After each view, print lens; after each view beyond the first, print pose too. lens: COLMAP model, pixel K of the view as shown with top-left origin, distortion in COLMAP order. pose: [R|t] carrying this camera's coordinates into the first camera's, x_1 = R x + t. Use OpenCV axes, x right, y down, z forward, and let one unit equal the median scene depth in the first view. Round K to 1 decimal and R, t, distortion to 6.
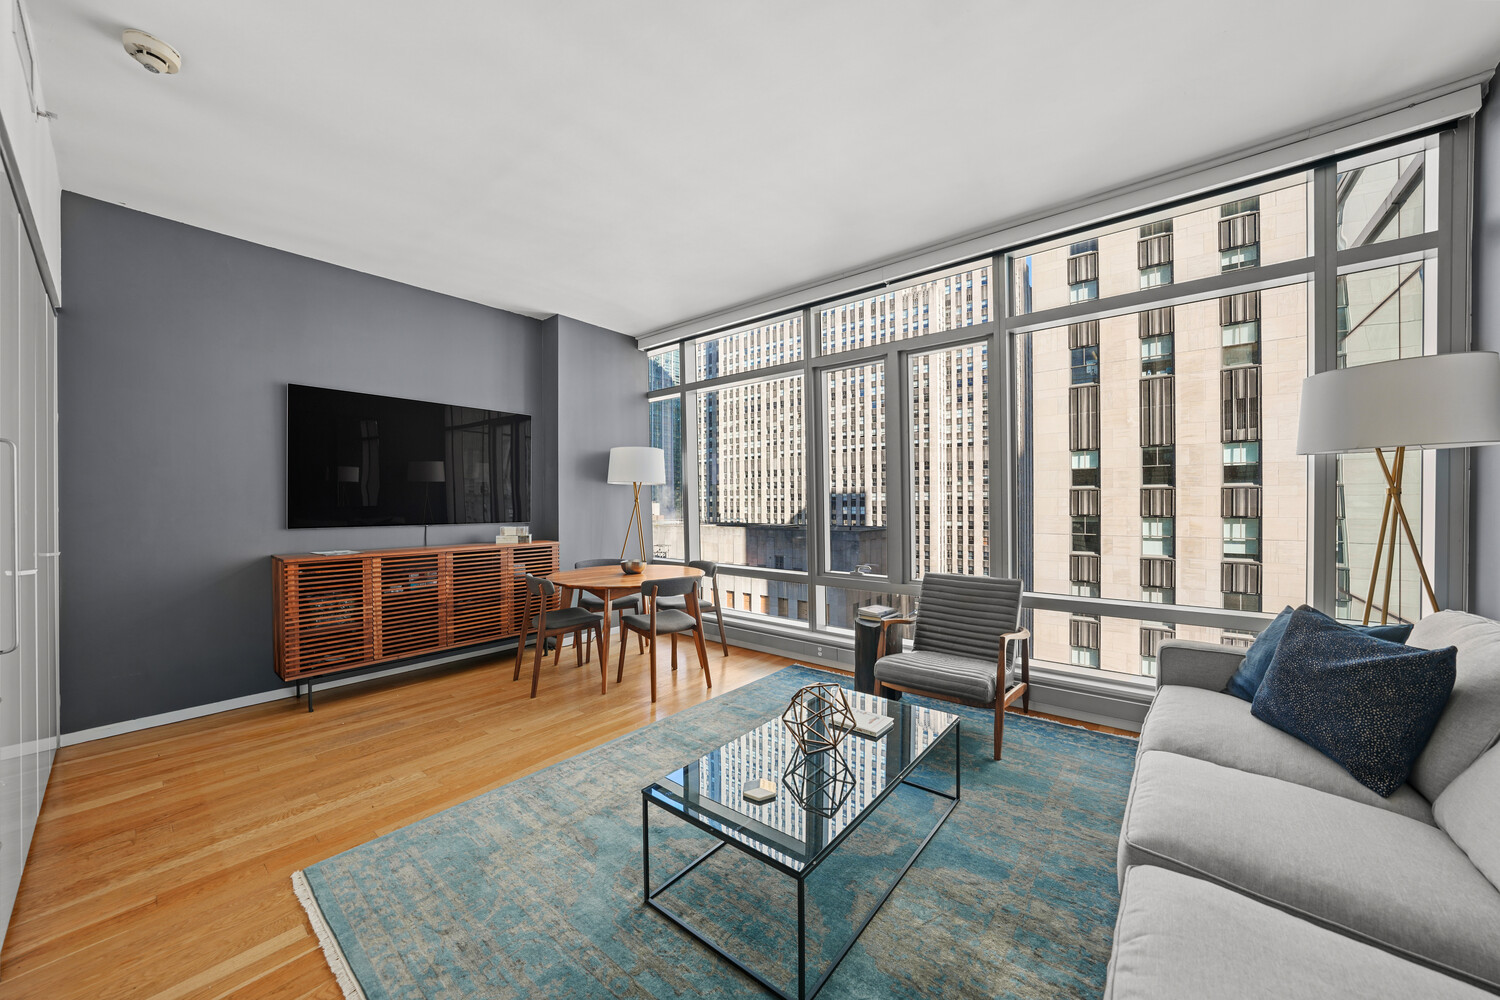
lens RADIAL K [[525.8, 0, 755.0], [0, 525.8, 505.0], [0, 0, 1]] dist [-0.001755, -0.000066]
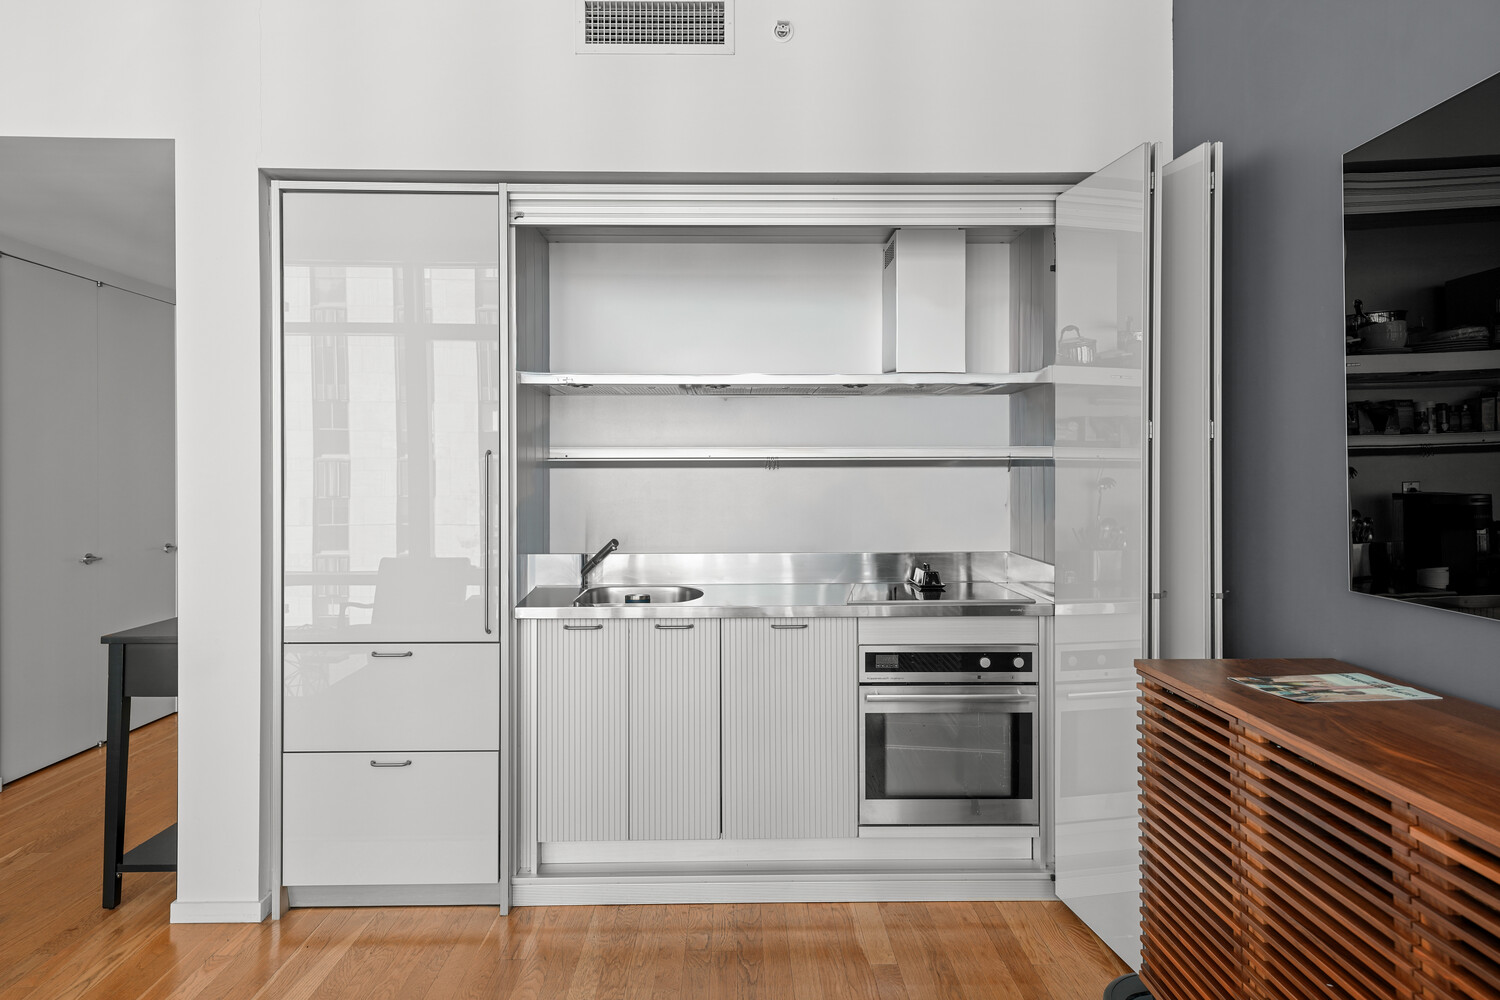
lens RADIAL K [[991.4, 0, 749.8], [0, 991.4, 488.3], [0, 0, 1]] dist [0.044592, 0.001743]
pose [[-0.768742, 0.007206, -0.639518, -0.095077], [-0.000645, 0.999927, 0.012043, -0.013644], [0.639558, 0.009670, -0.768682, 0.647008]]
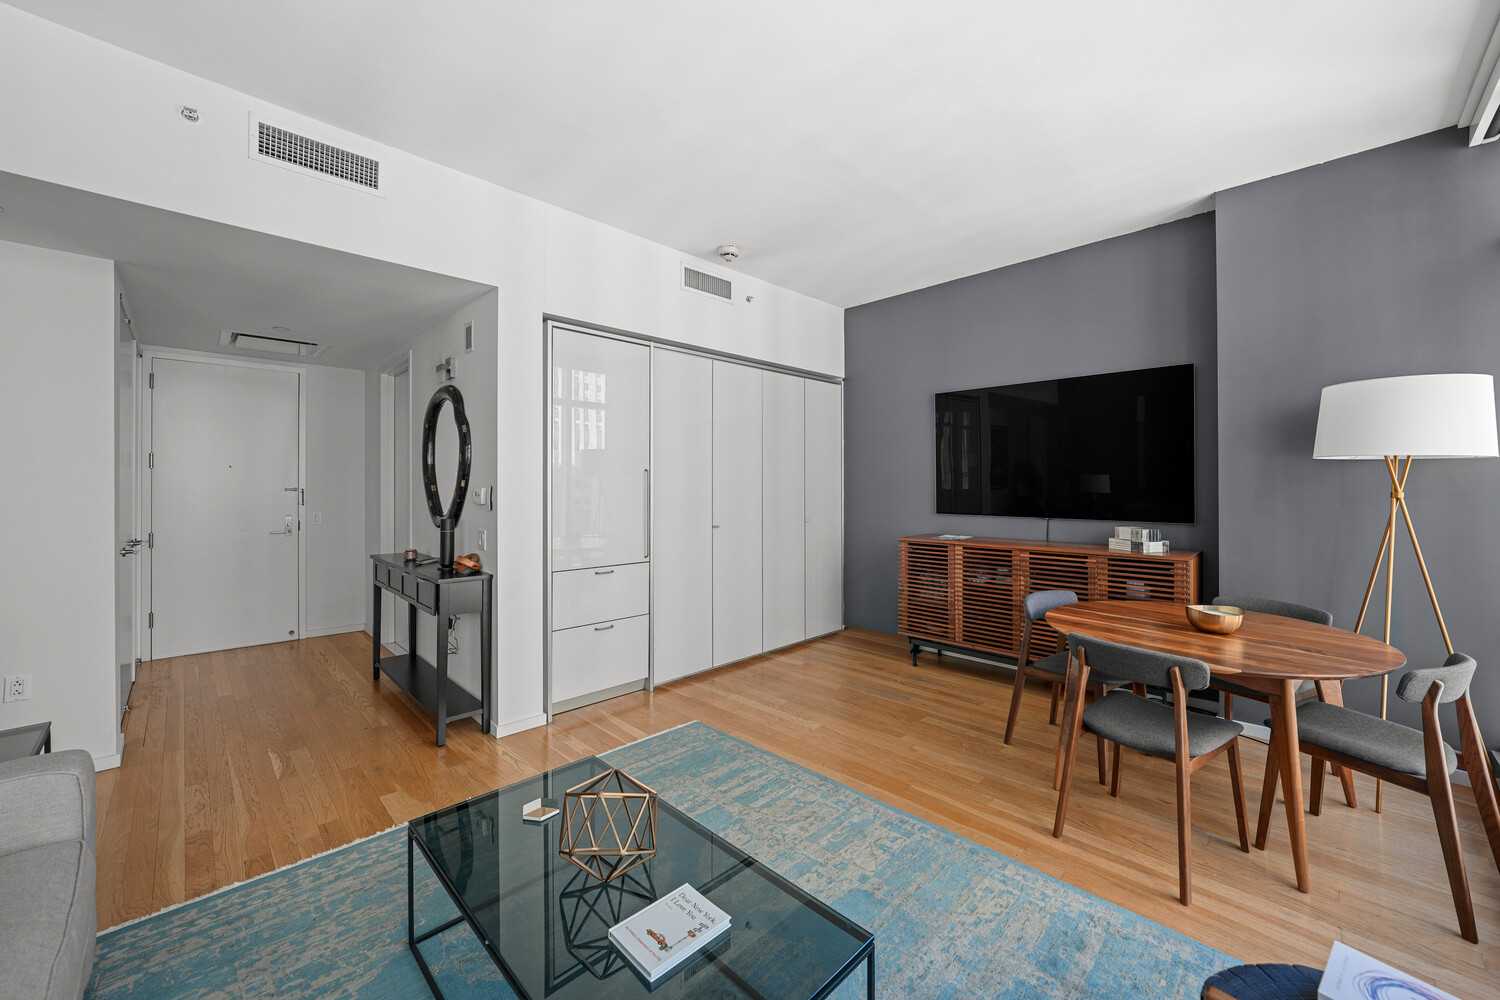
lens RADIAL K [[586.5, 0, 756.9], [0, 586.5, 484.0], [0, 0, 1]] dist [-0.000832, 0.000072]
pose [[-0.093452, 0.001228, -0.995623, 0.256698], [-0.003398, 0.999993, 0.001553, -0.012393], [0.995618, 0.003528, -0.093447, 0.370237]]
